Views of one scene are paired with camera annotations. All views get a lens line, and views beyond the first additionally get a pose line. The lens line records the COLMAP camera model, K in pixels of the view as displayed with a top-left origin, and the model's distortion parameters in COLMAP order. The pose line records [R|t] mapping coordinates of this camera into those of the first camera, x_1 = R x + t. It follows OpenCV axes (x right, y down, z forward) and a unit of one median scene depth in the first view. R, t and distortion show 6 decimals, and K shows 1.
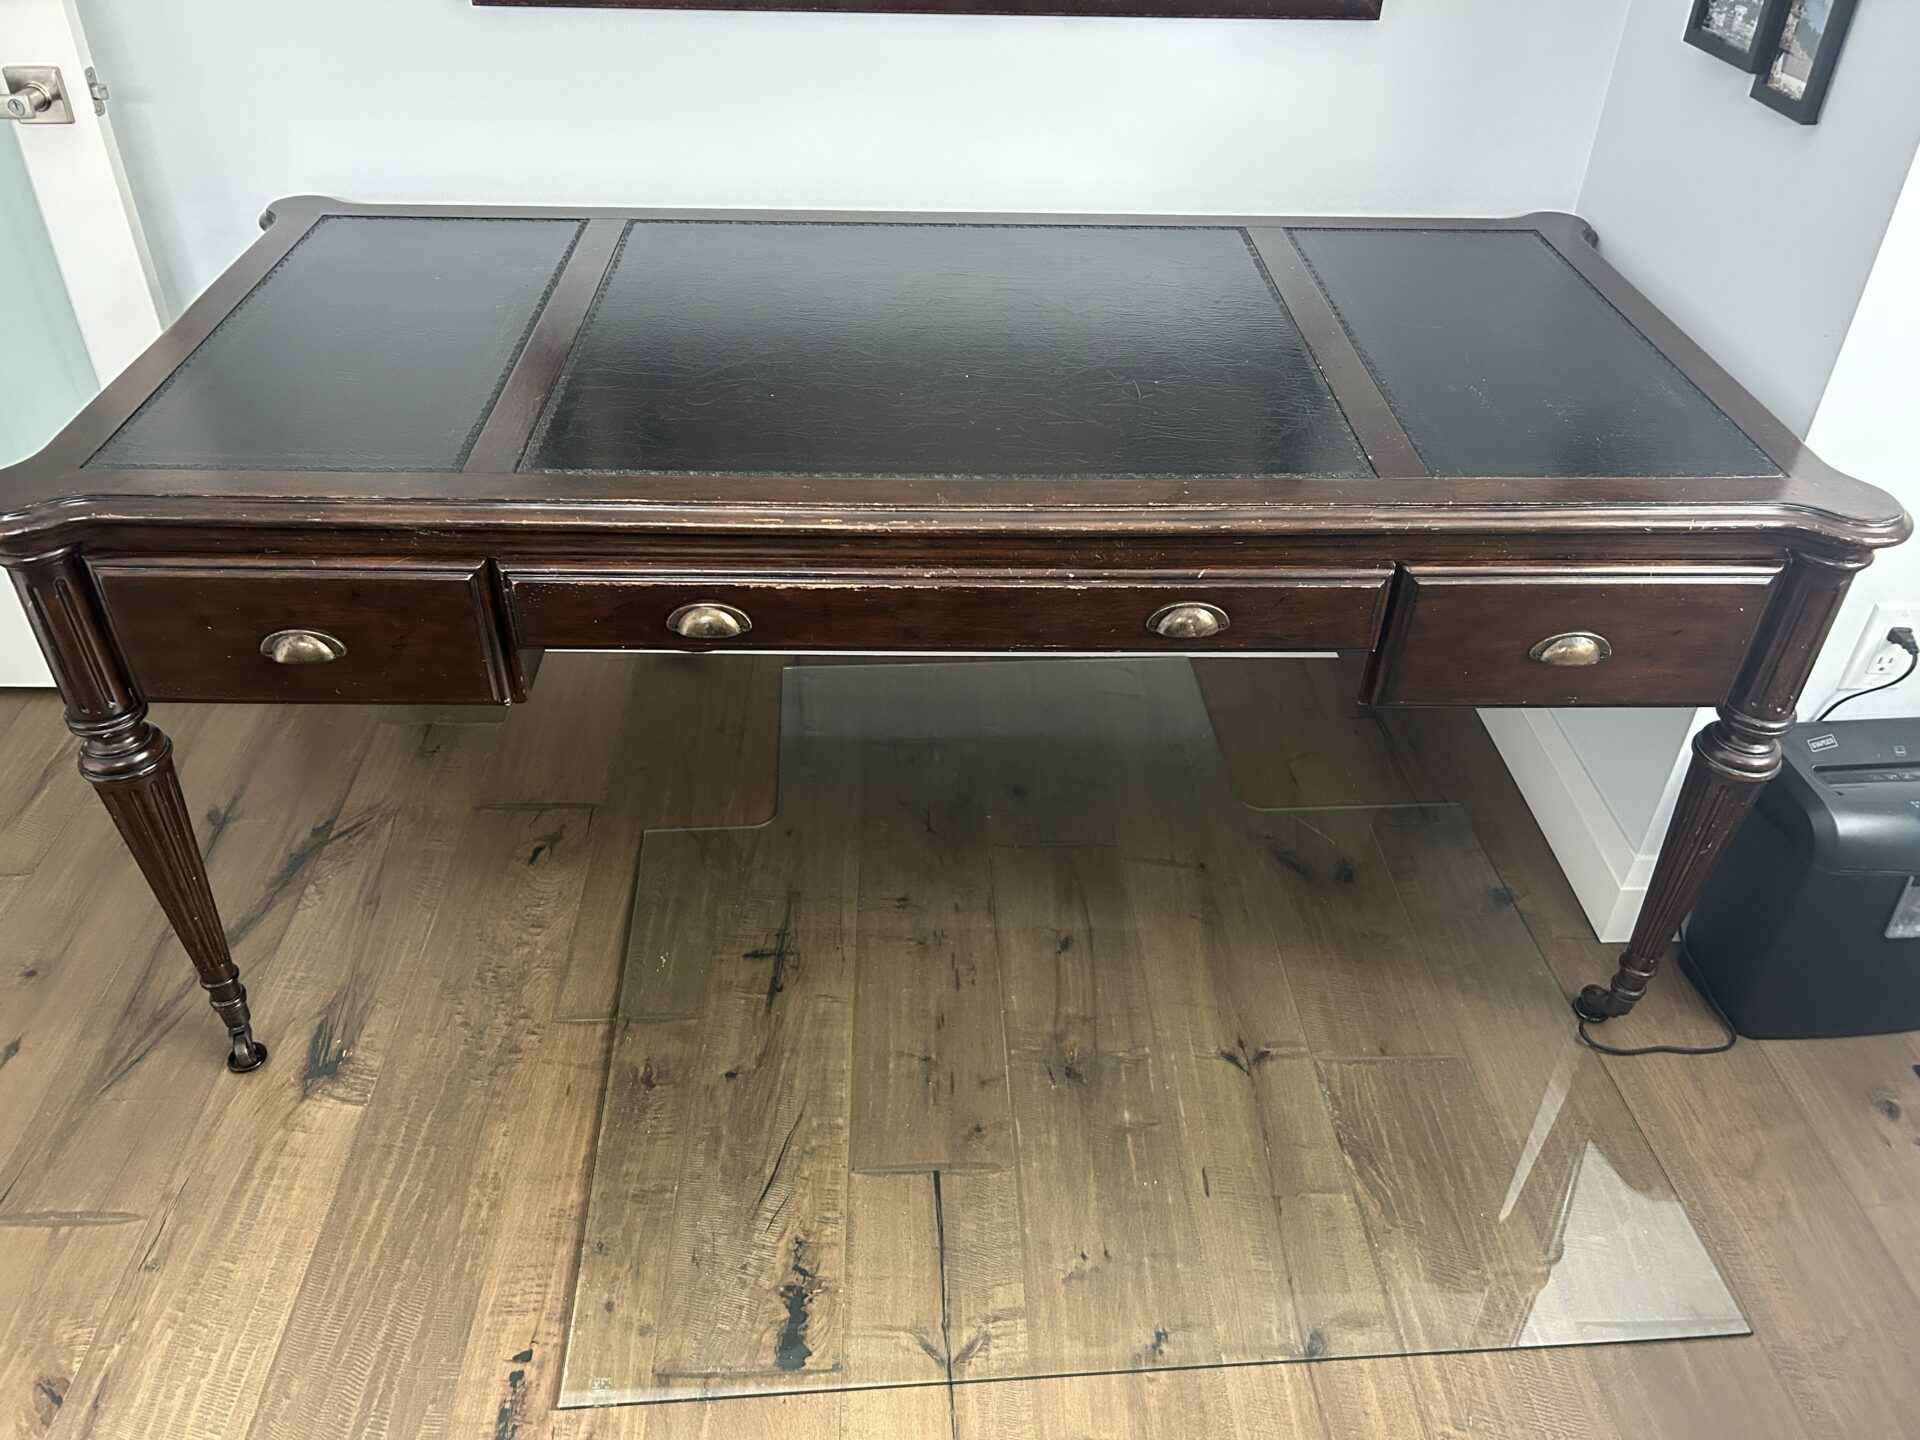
lens RADIAL K [[1446.9, 0, 953.7], [0, 1446.9, 731.8], [0, 0, 1]] dist [0.030480, -0.041750]
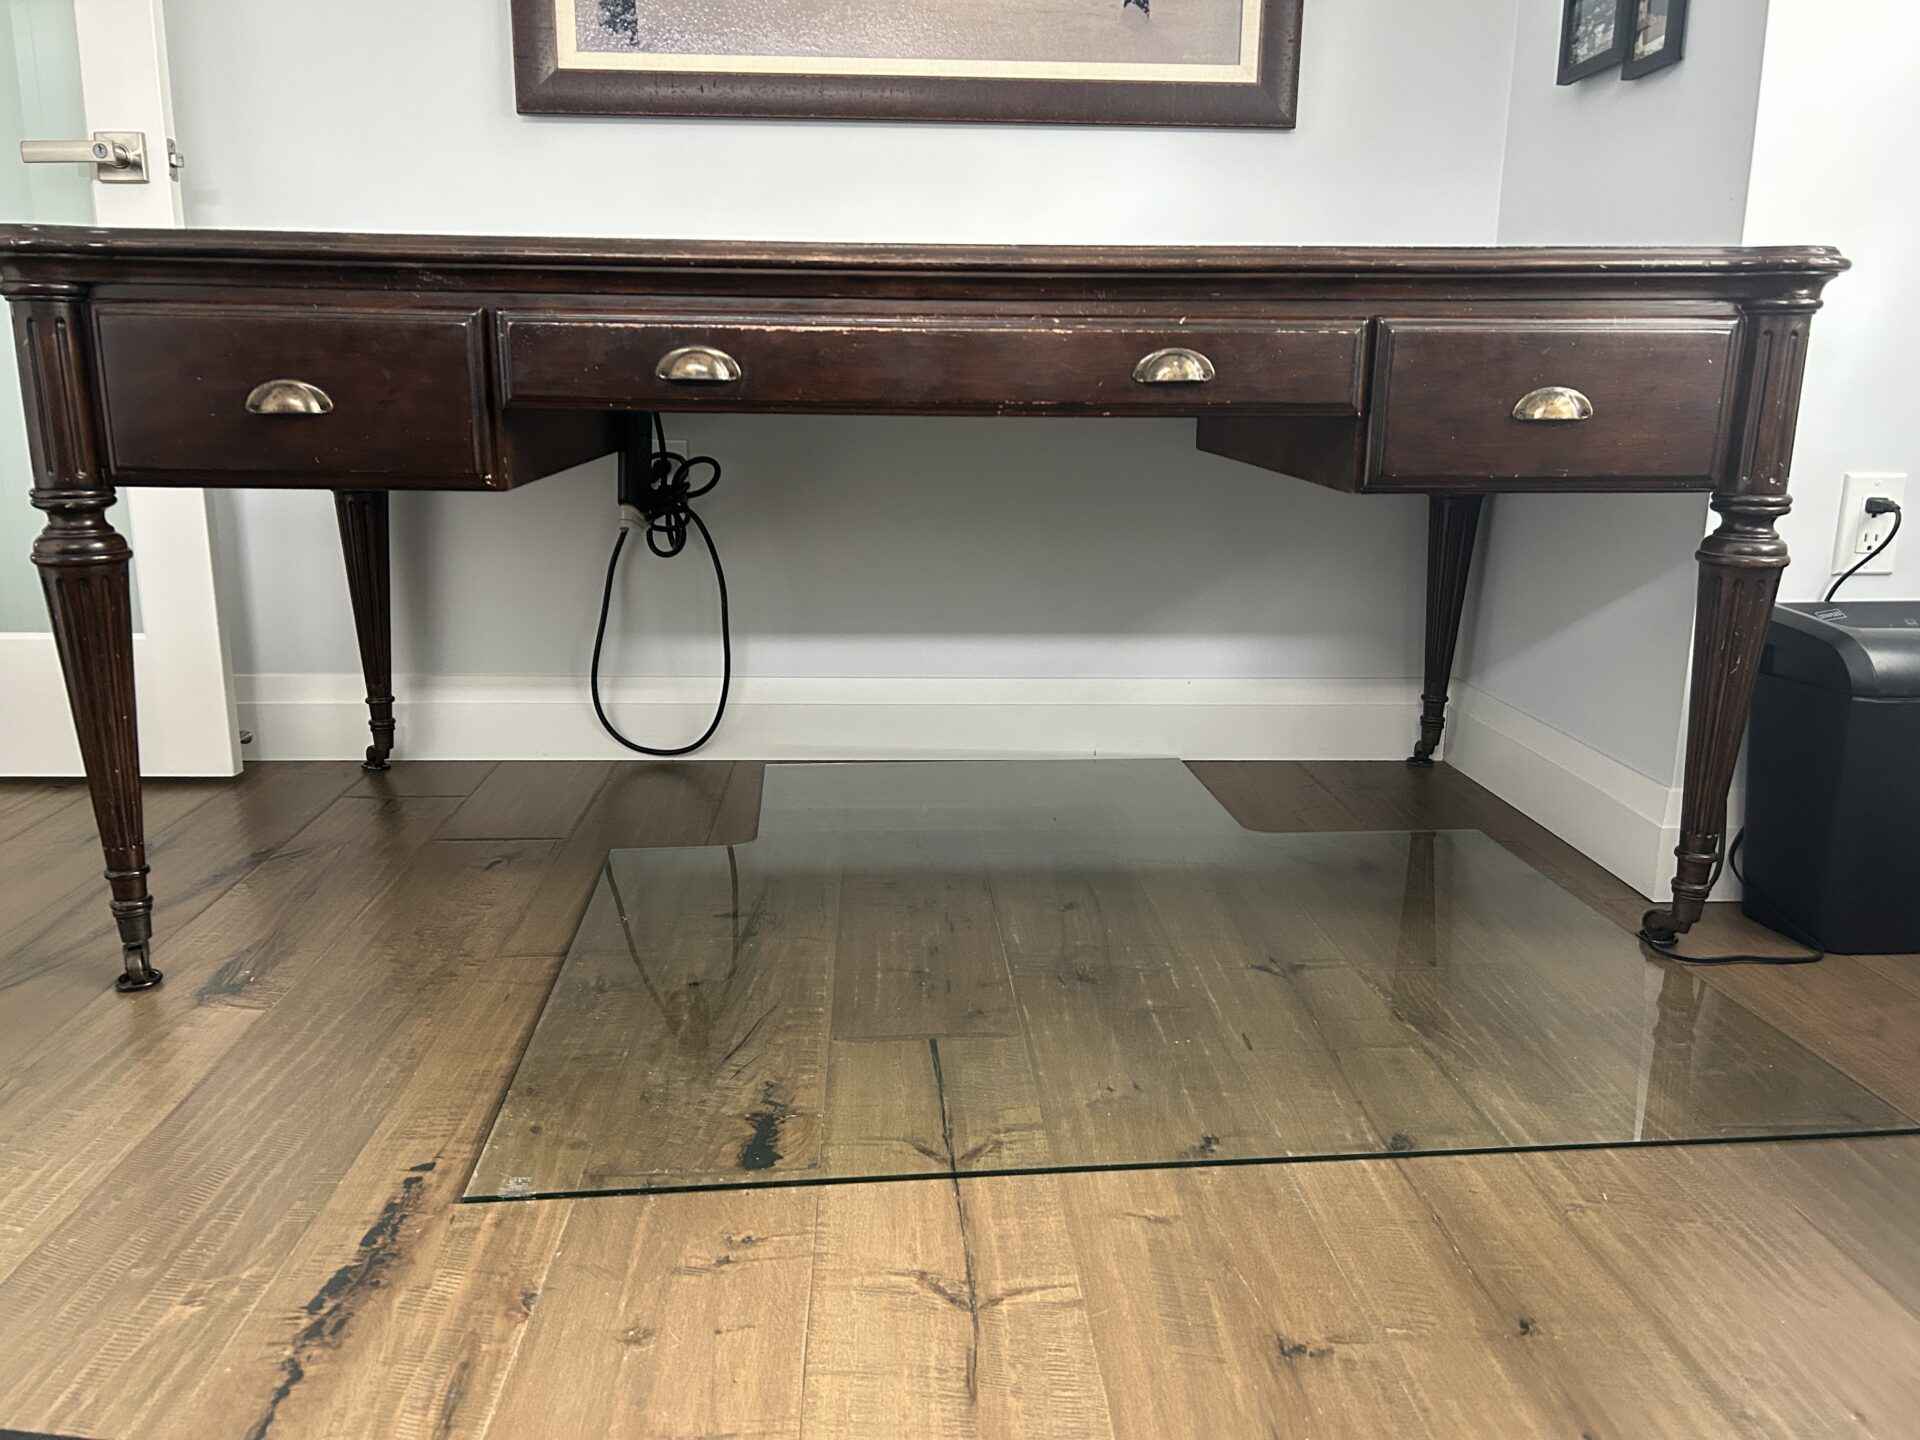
lens RADIAL K [[1446.9, 0, 956.4], [0, 1446.9, 731.0], [0, 0, 1]] dist [0.030480, -0.041750]
pose [[0.999693, -0.015764, 0.019123, -0.011964], [0.022052, 0.917940, -0.396106, 0.505962], [-0.011310, 0.396406, 0.918005, 0.154229]]
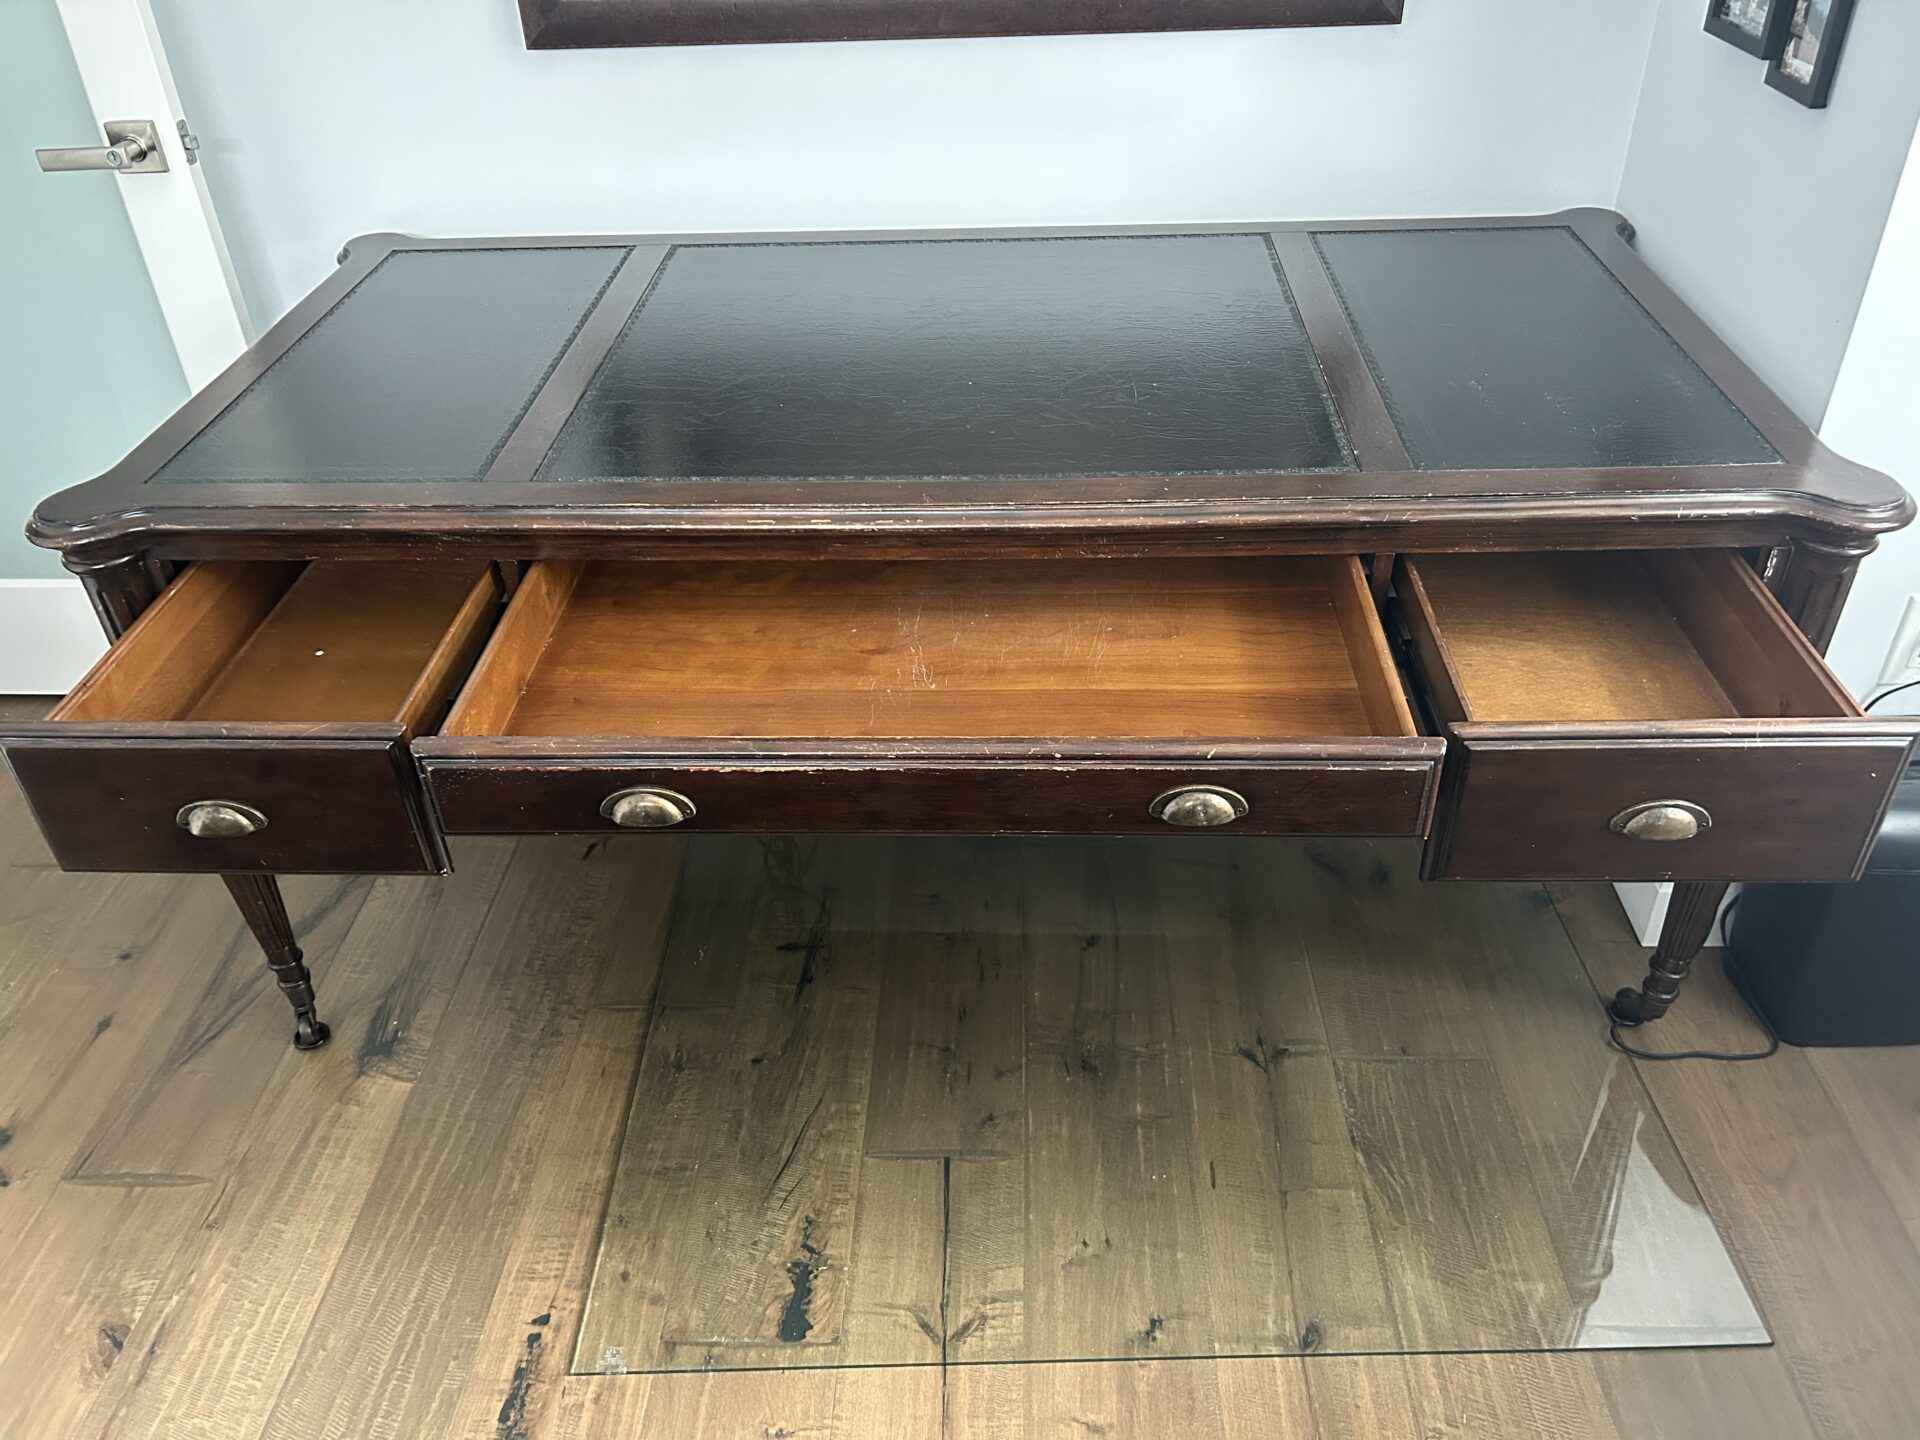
lens RADIAL K [[1446.9, 0, 952.4], [0, 1446.9, 725.0], [0, 0, 1]] dist [0.030480, -0.041750]
pose [[0.995783, -0.001737, -0.091727, 0.091917], [-0.000054, 0.999809, -0.019523, 0.019107], [0.091743, 0.019445, 0.995593, -0.026134]]
